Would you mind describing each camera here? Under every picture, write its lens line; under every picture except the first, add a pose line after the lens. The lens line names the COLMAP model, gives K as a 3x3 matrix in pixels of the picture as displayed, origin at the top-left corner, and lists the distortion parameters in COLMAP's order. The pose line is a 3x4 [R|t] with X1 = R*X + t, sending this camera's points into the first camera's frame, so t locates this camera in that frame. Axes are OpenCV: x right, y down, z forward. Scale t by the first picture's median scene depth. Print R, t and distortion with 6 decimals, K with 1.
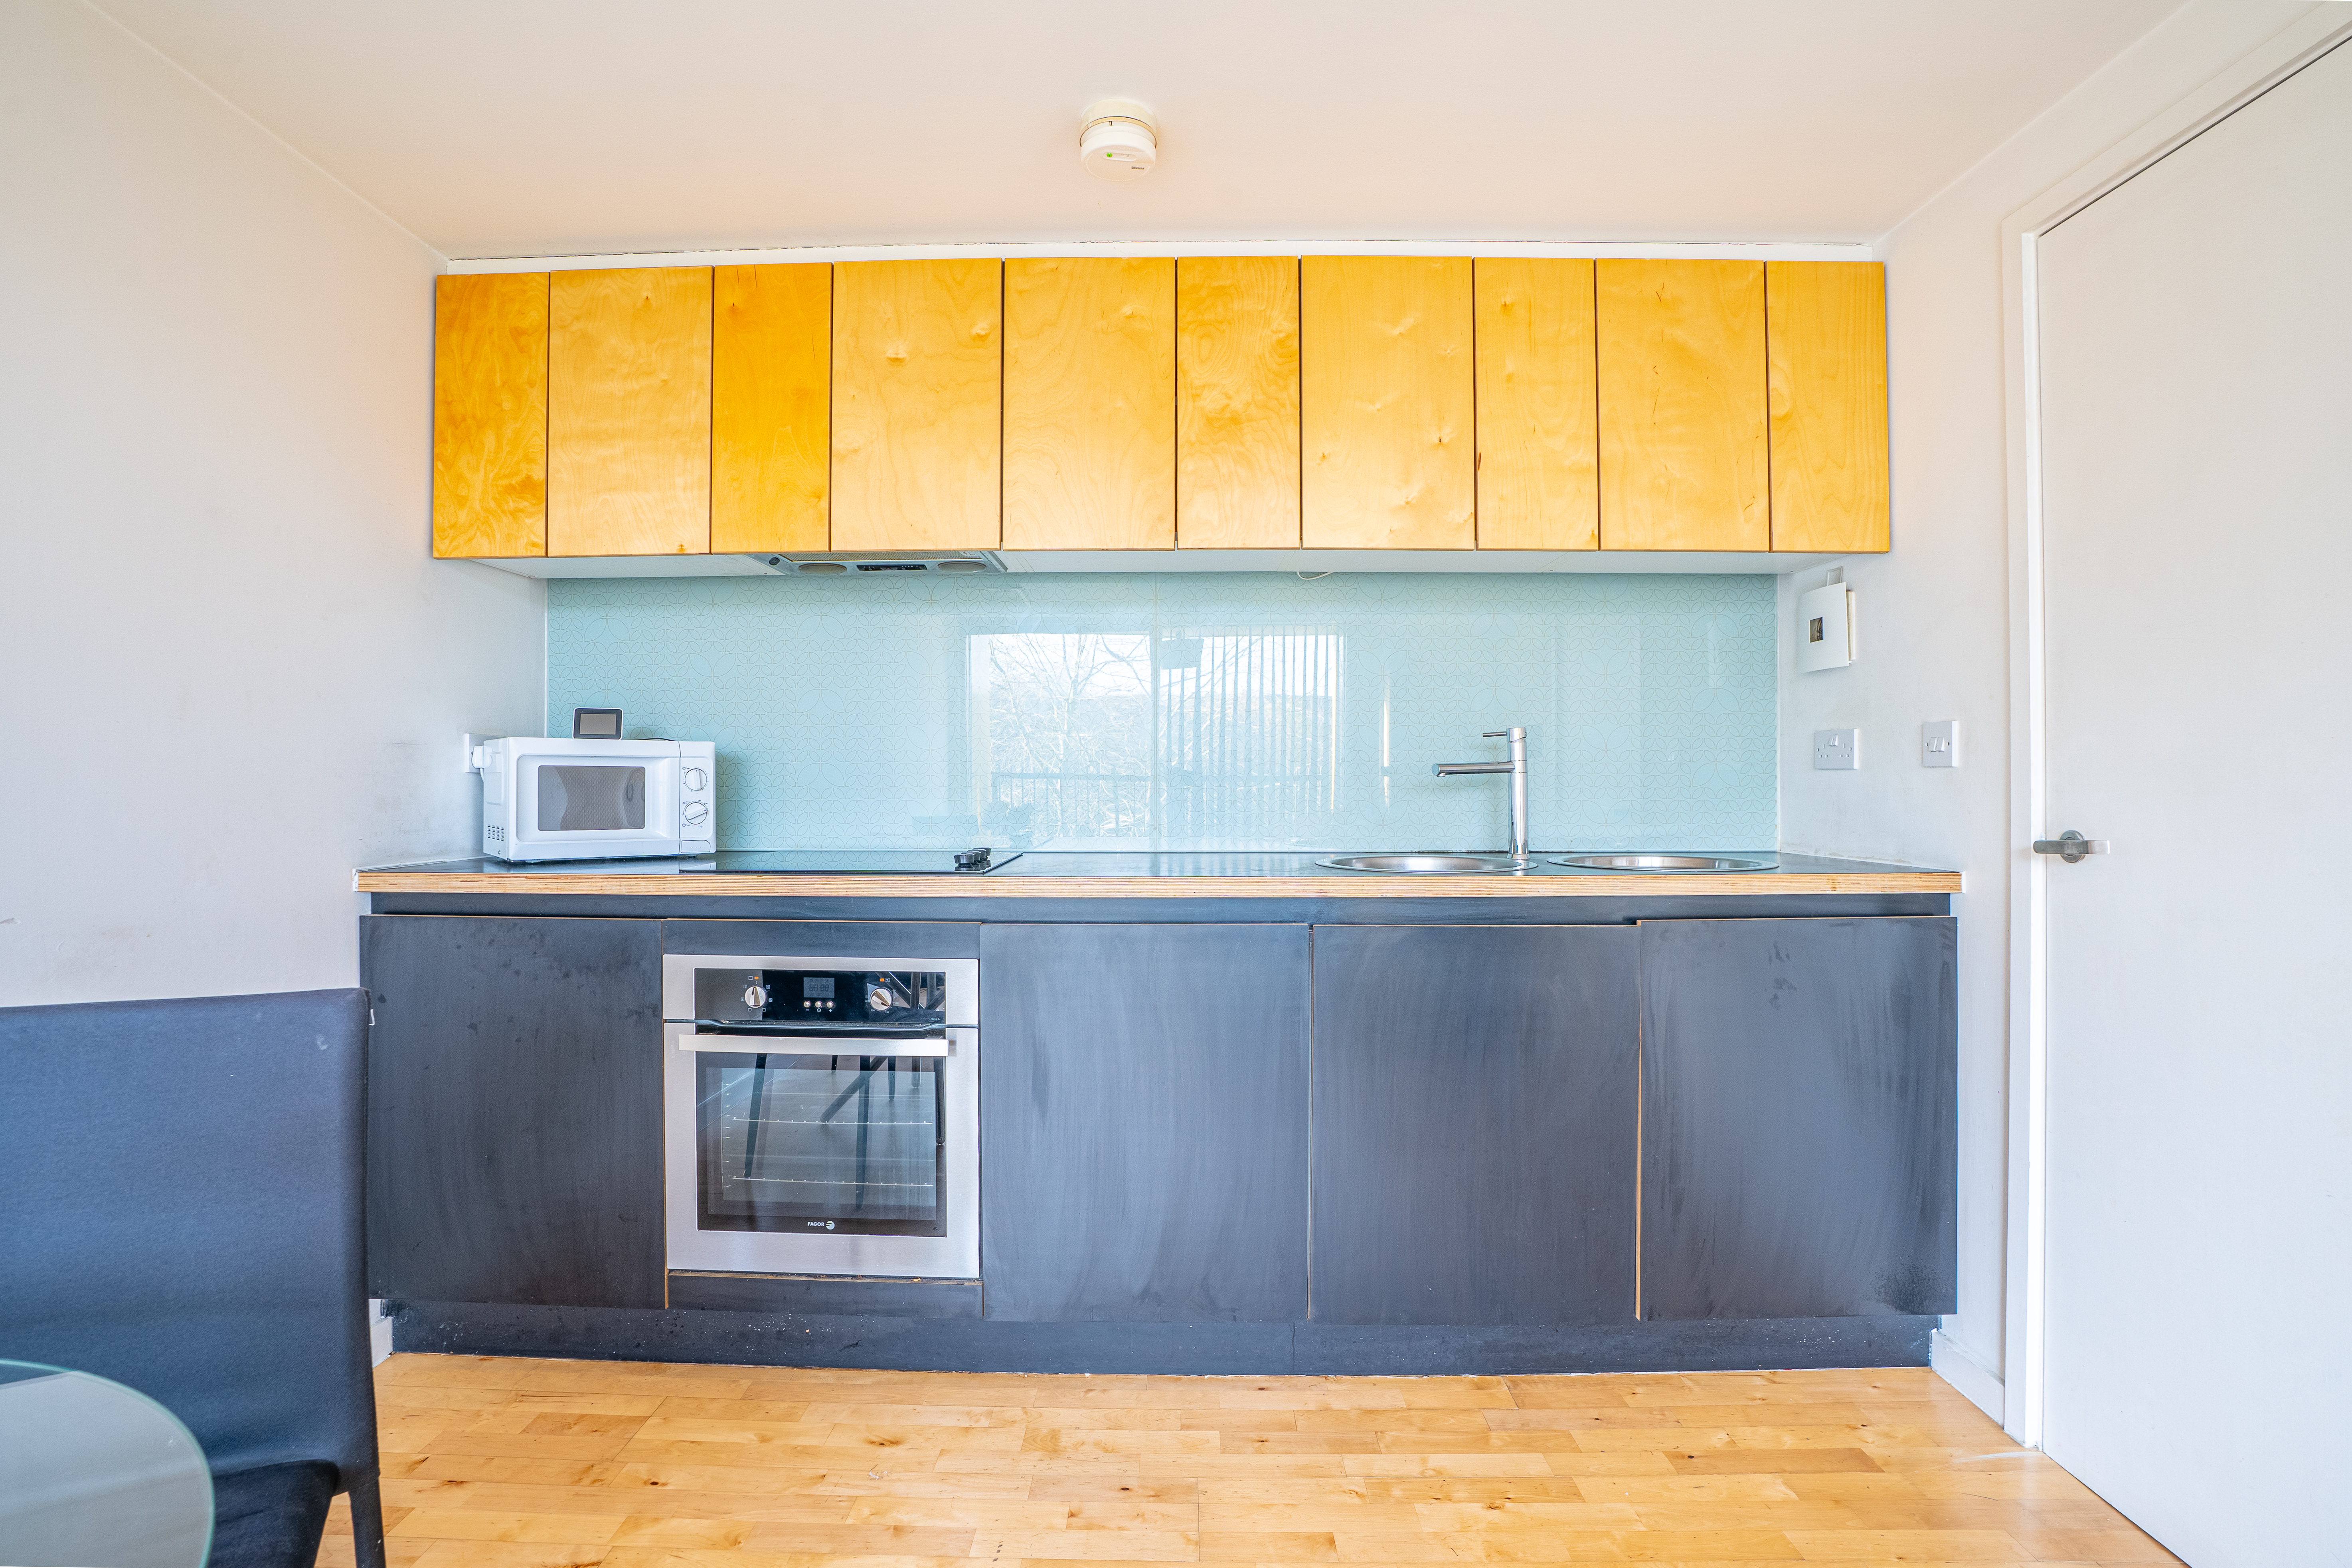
lens RADIAL K [[1107.4, 0, 1161.3], [0, 1107.4, 775.2], [0, 0, 1]] dist [-0.072543, 0.028102]
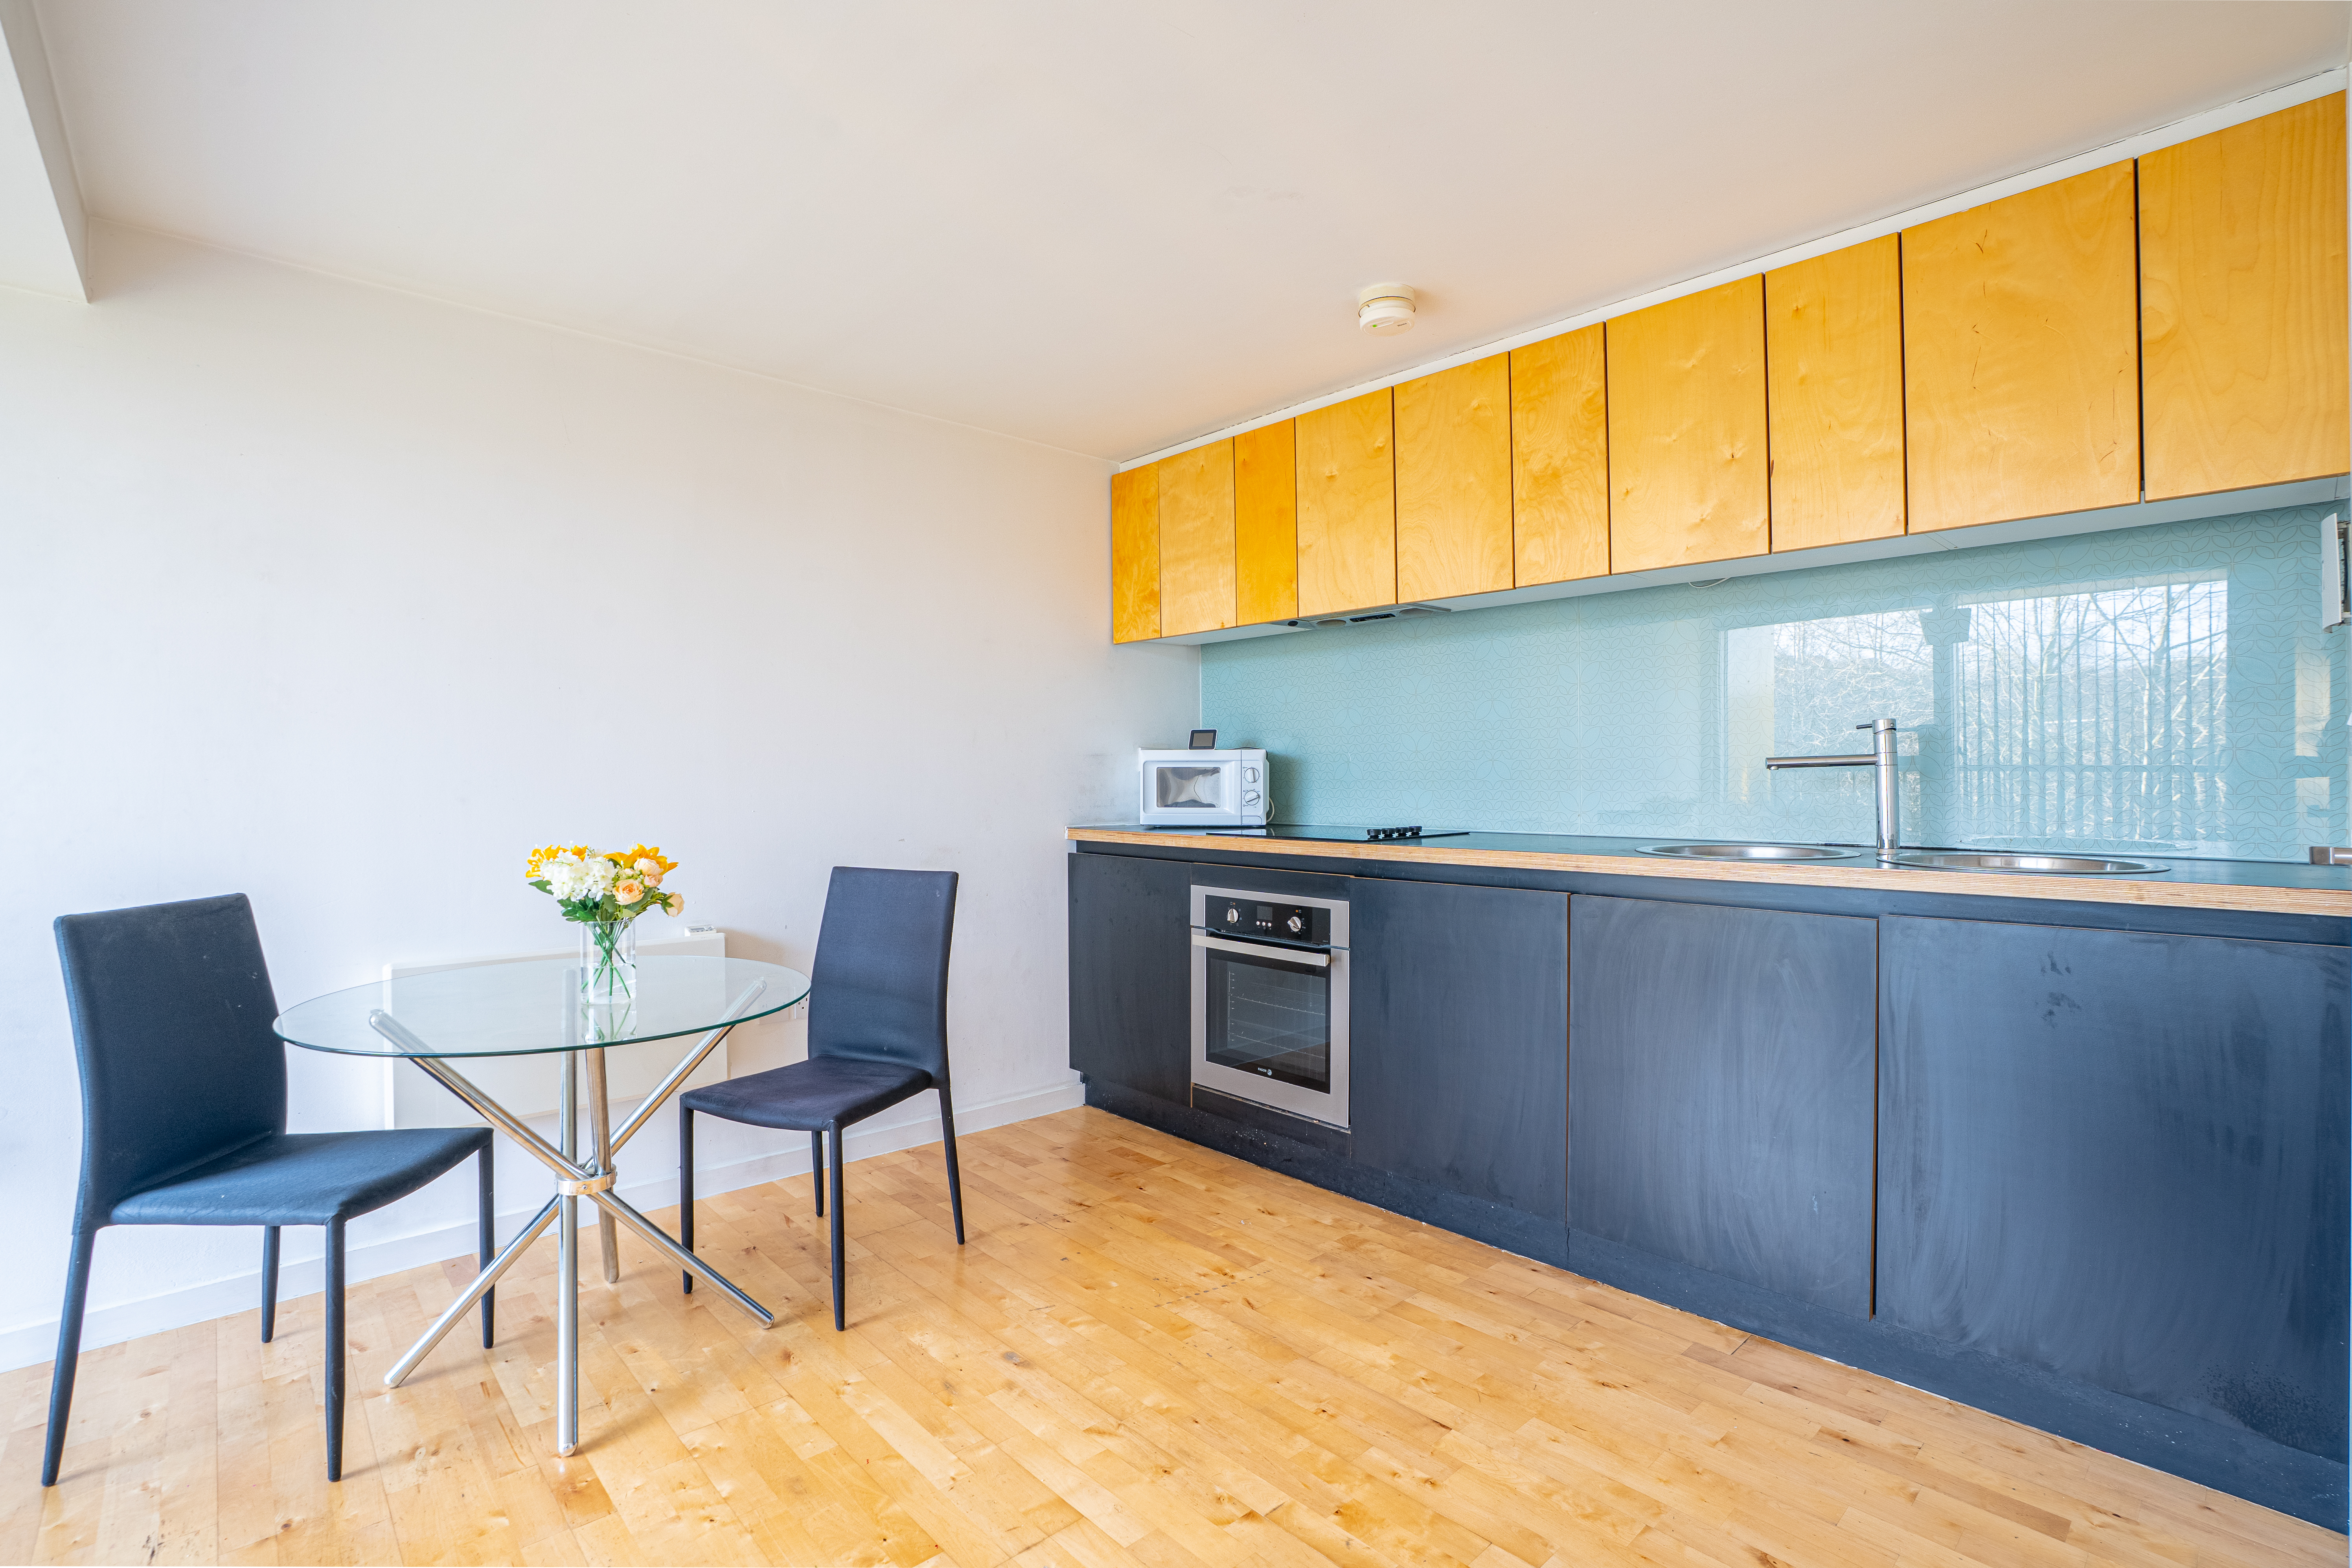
lens RADIAL K [[1097.8, 0, 1166.5], [0, 1097.8, 774.2], [0, 0, 1]] dist [-0.068026, 0.026870]
pose [[0.689470, -0.004025, -0.724303, 0.631564], [0.008747, 0.999958, 0.002770, -0.002713], [0.724261, -0.008245, 0.689476, -0.126429]]
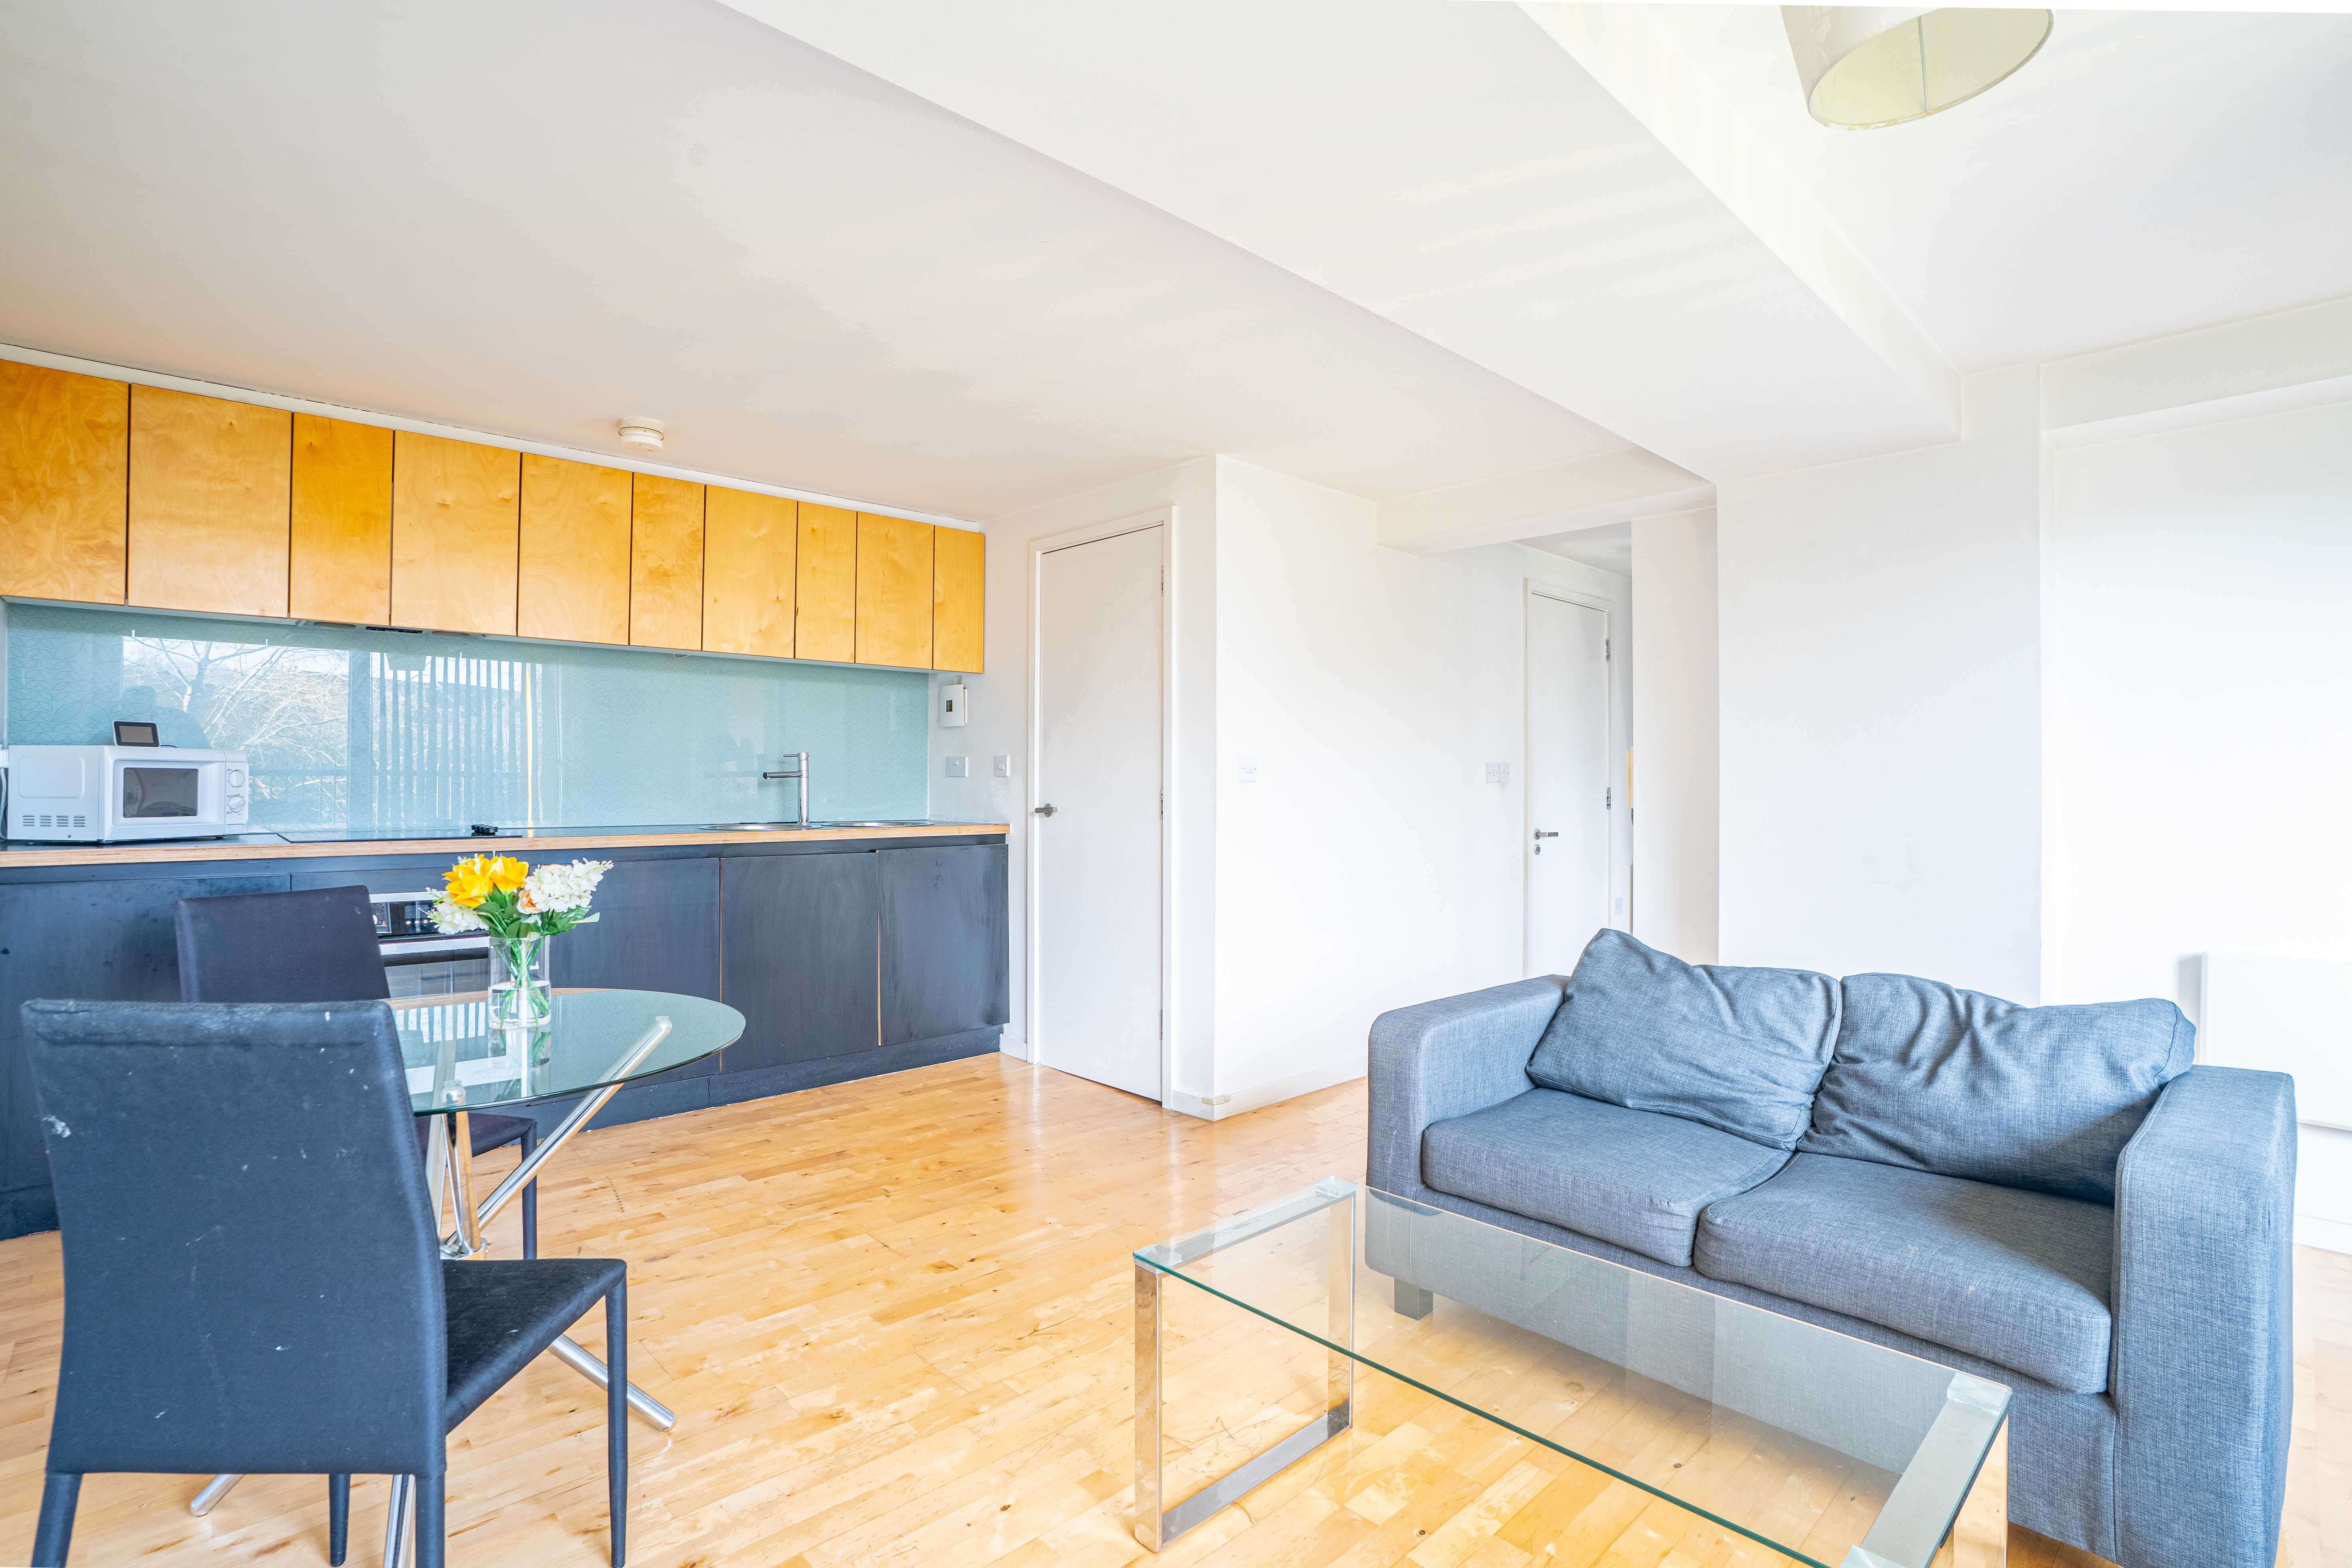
lens RADIAL K [[1107.4, 0, 1161.3], [0, 1107.4, 775.2], [0, 0, 1]] dist [-0.072543, 0.028102]
pose [[0.714080, 0.007354, 0.700026, -0.577446], [-0.008759, 0.999960, -0.001569, -0.008991], [-0.700009, -0.005011, 0.714116, -0.778866]]
